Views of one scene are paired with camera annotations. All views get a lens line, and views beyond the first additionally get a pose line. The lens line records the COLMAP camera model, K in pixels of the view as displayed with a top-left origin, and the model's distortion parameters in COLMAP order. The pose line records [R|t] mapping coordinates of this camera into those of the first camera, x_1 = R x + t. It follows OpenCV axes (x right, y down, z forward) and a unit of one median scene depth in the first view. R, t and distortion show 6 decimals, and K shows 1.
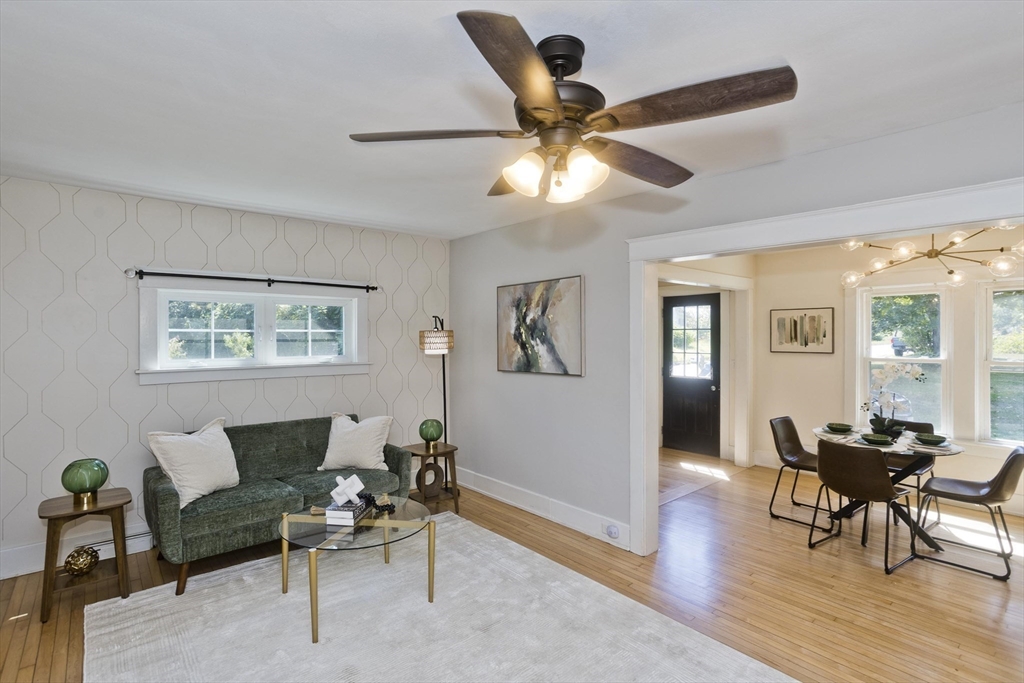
lens RADIAL K [[507.2, 0, 509.9], [0, 507.2, 338.4], [0, 0, 1]] dist [-0.050490, 0.032752]
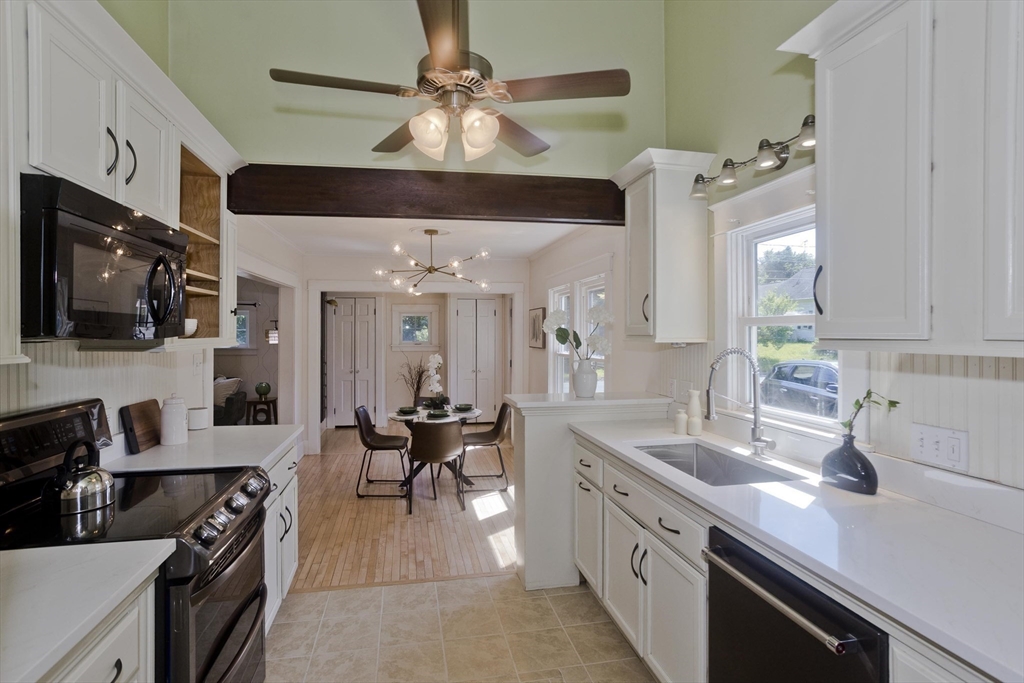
lens RADIAL K [[510.0, 0, 502.6], [0, 510.0, 331.3], [0, 0, 1]] dist [-0.056956, 0.033709]
pose [[0.862639, -0.000773, -0.505819, 1.371896], [-0.003067, 0.999972, -0.006758, -0.000272], [0.505810, 0.007382, 0.862613, -0.040116]]
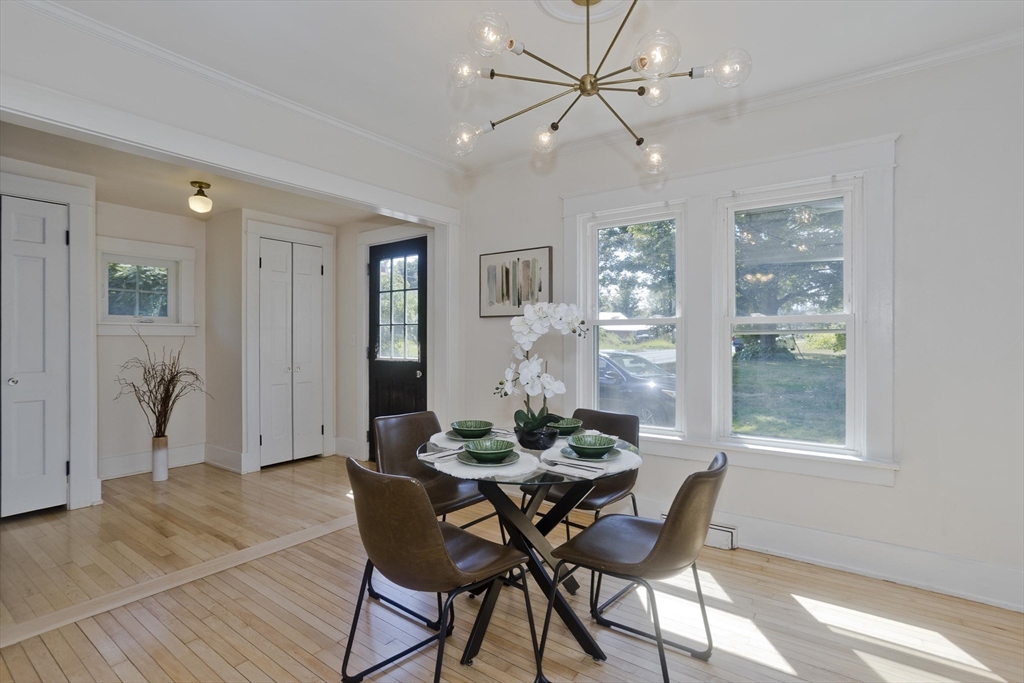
lens RADIAL K [[513.6, 0, 514.8], [0, 513.6, 341.7], [0, 0, 1]] dist [-0.054222, 0.038602]
pose [[0.976224, -0.000203, 0.216765, 0.541722], [0.000135, 1.000000, 0.000328, 0.077670], [-0.216765, -0.000291, 0.976224, 0.411682]]
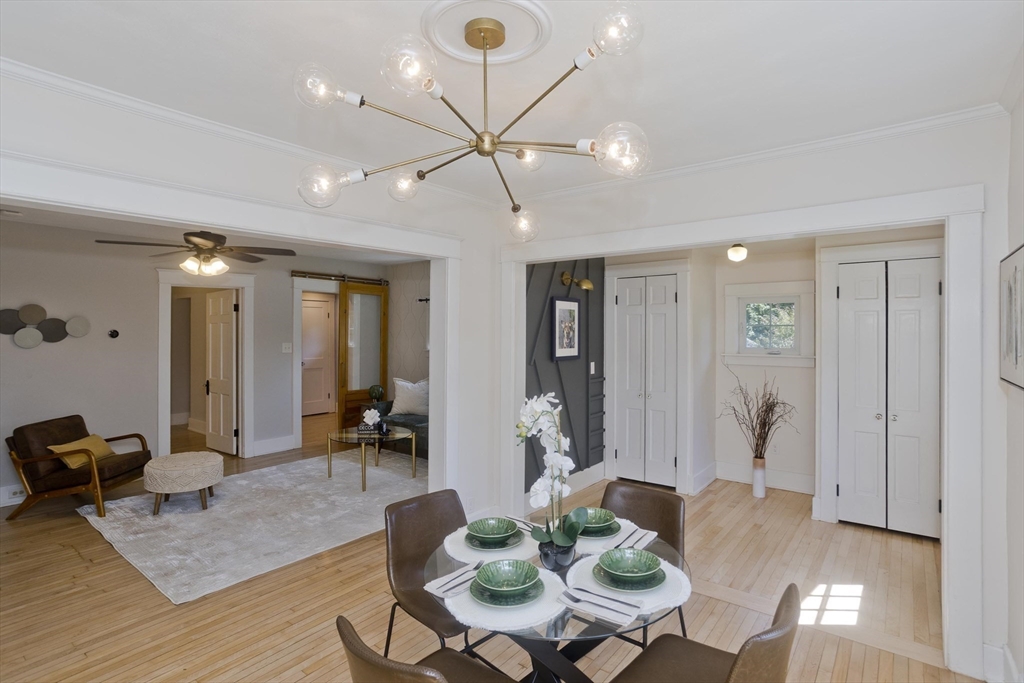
lens RADIAL K [[510.0, 0, 502.6], [0, 510.0, 331.3], [0, 0, 1]] dist [-0.056956, 0.033709]
pose [[0.179455, -0.000215, -0.983766, 1.043394], [-0.007185, 0.999973, -0.001529, -0.004953], [0.983740, 0.007343, 0.179449, 0.760101]]
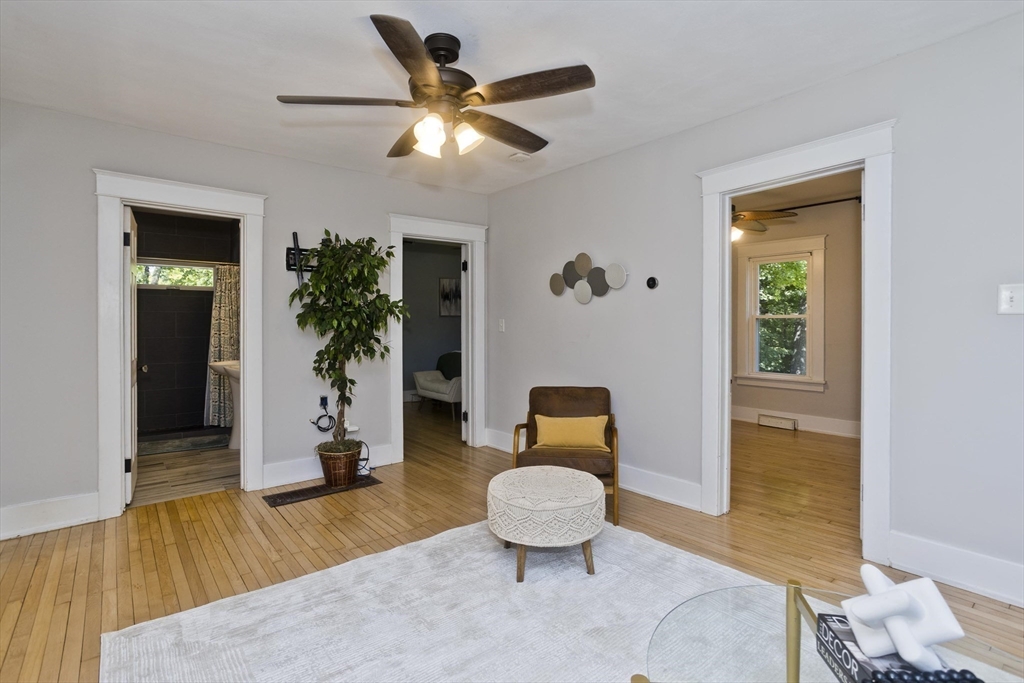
lens RADIAL K [[497.0, 0, 512.0], [0, 497.0, 341.5], [0, 0, 1]] dist [-0.053299, 0.031692]
pose [[-0.999445, 0.000022, 0.033316, -0.045064], [0.001218, 0.999355, 0.035887, 0.070789], [-0.033293, 0.035907, -0.998800, 0.879417]]
